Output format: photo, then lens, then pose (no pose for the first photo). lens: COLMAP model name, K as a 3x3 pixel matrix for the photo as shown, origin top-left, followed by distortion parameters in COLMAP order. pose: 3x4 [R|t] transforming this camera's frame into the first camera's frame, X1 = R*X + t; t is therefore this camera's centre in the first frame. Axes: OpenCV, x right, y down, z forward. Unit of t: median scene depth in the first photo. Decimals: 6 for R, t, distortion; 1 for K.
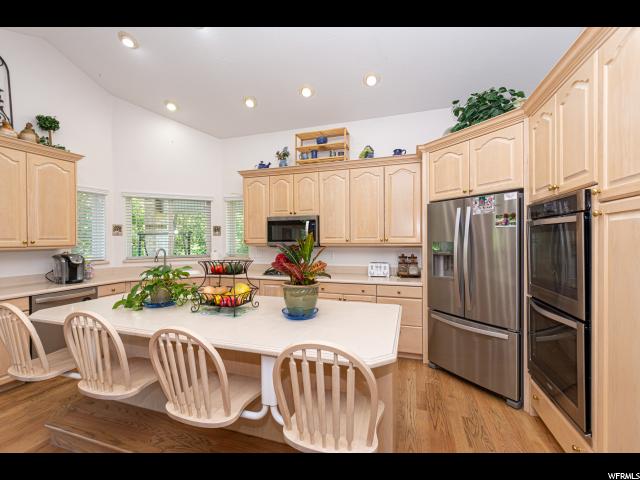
lens RADIAL K [[286.5, 0, 320.2], [0, 286.5, 237.5], [0, 0, 1]] dist [-0.001835, -0.001396]
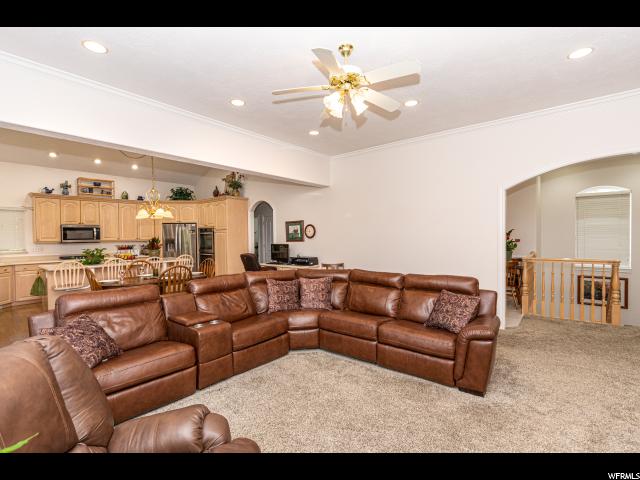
lens RADIAL K [[311.3, 0, 316.8], [0, 311.3, 238.6], [0, 0, 1]] dist [-0.003730, 0.002141]
pose [[0.351061, -0.009025, 0.936309, -1.636964], [0.005005, 0.999957, 0.007762, -0.000631], [-0.936339, 0.001961, 0.351091, -1.211305]]
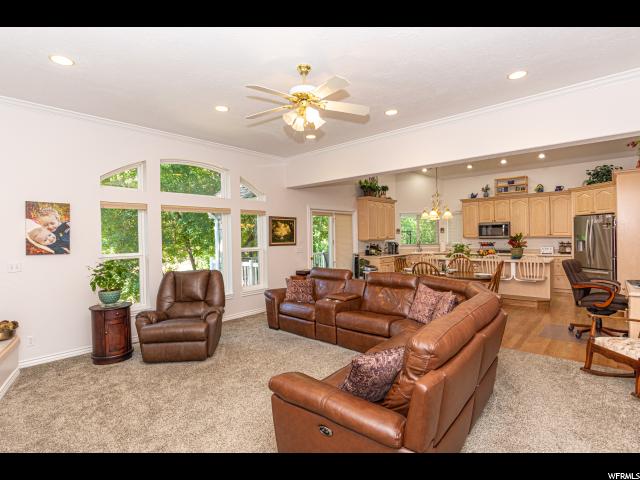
lens RADIAL K [[334.5, 0, 306.8], [0, 334.5, 239.5], [0, 0, 1]] dist [-0.014237, -0.002012]
pose [[0.905970, -0.008107, -0.423264, -0.350241], [0.016057, 0.999755, 0.015220, -0.017719], [0.423037, -0.020585, 0.905879, -1.897662]]
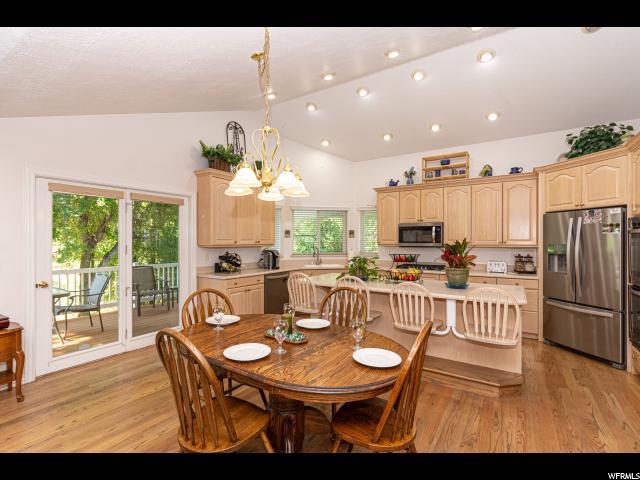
lens RADIAL K [[311.3, 0, 316.2], [0, 311.3, 238.3], [0, 0, 1]] dist [-0.003730, 0.002141]
pose [[0.965436, 0.005356, -0.260584, -0.219408], [-0.005874, 0.999982, -0.001208, -0.002683], [0.260573, 0.002697, 0.965450, -0.546312]]
